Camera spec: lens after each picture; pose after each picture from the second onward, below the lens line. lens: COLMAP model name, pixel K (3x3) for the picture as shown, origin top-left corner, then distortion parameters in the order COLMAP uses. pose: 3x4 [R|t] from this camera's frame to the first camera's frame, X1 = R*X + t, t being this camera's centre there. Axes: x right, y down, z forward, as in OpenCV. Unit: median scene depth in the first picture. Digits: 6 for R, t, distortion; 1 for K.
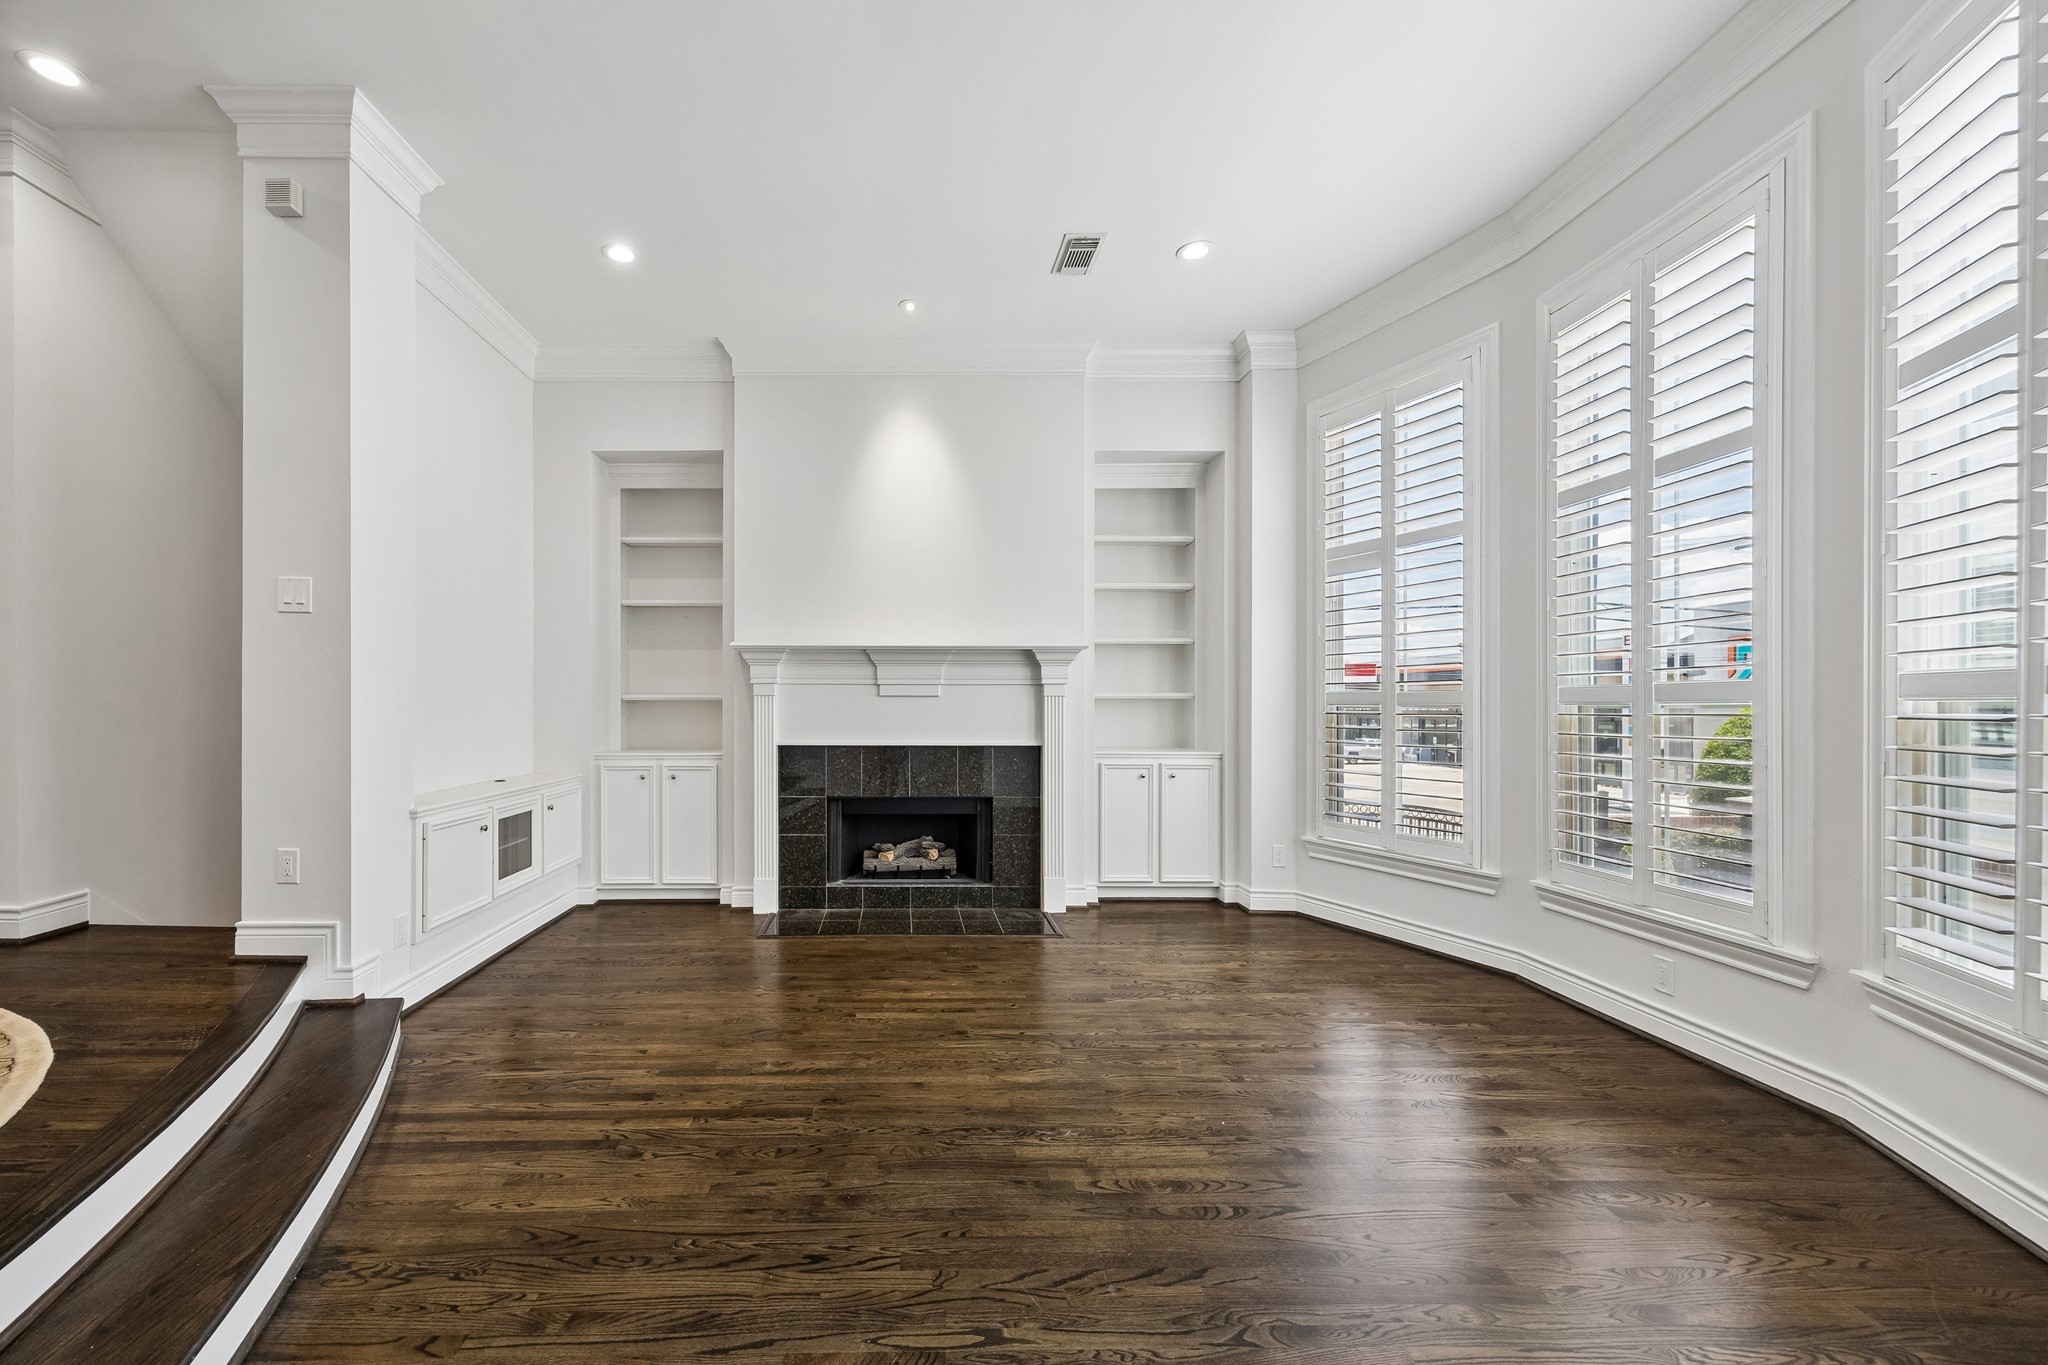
lens RADIAL K [[794.3, 0, 1037.9], [0, 794.3, 692.2], [0, 0, 1]] dist [-0.000575, 0.000122]
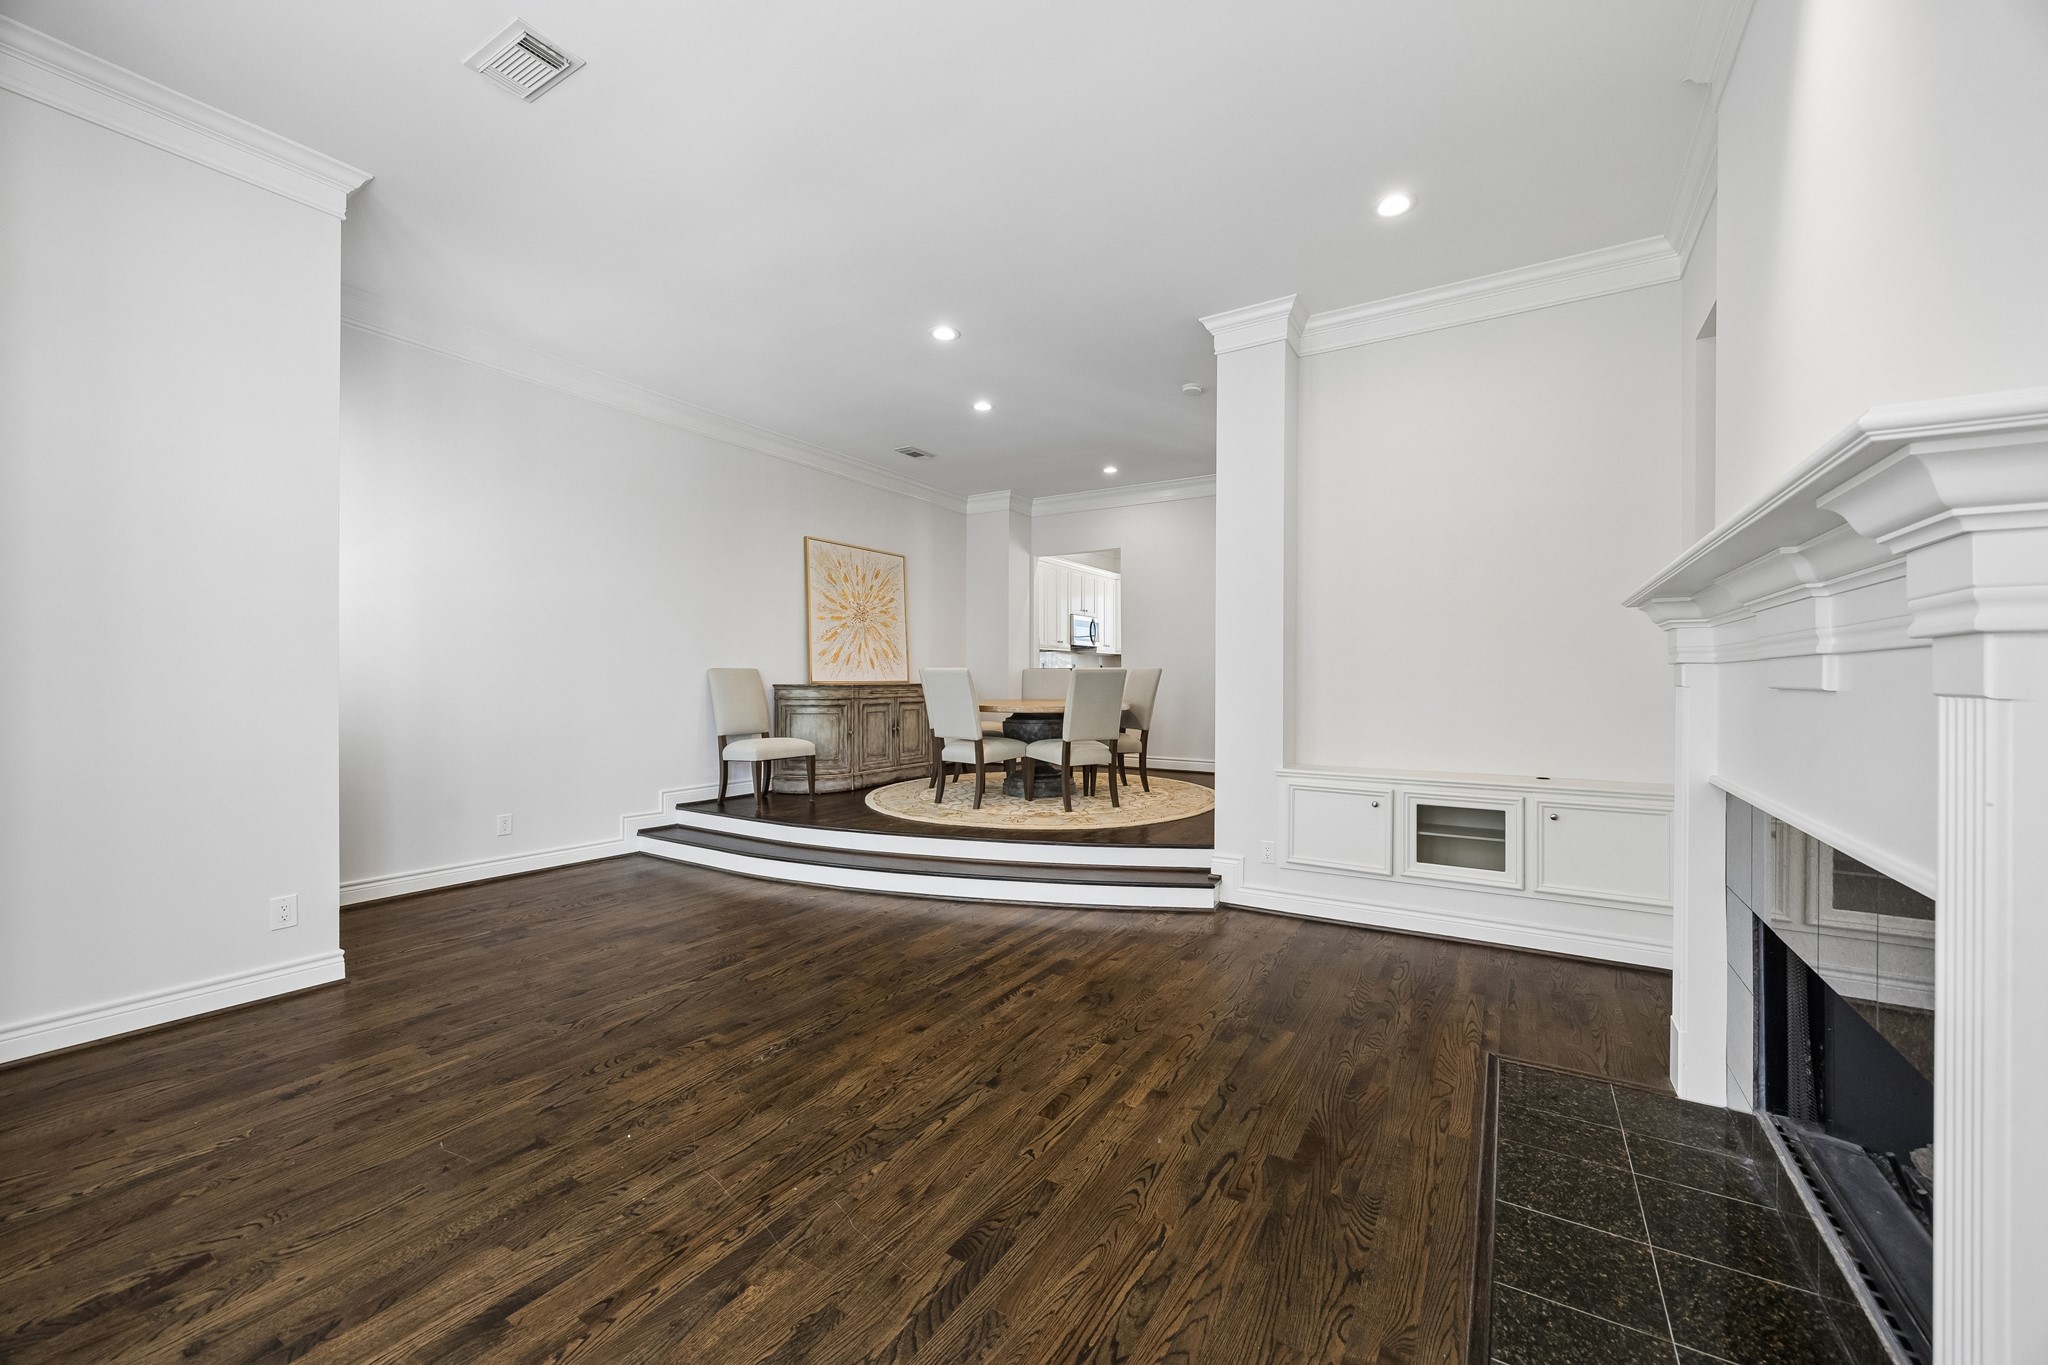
lens RADIAL K [[794.3, 0, 1037.9], [0, 794.3, 692.2], [0, 0, 1]] dist [-0.000575, 0.000122]
pose [[-0.639269, 0.008077, -0.768941, 0.621845], [0.008195, 0.999960, 0.003690, 0.018684], [0.768939, -0.003943, -0.639310, 1.913321]]
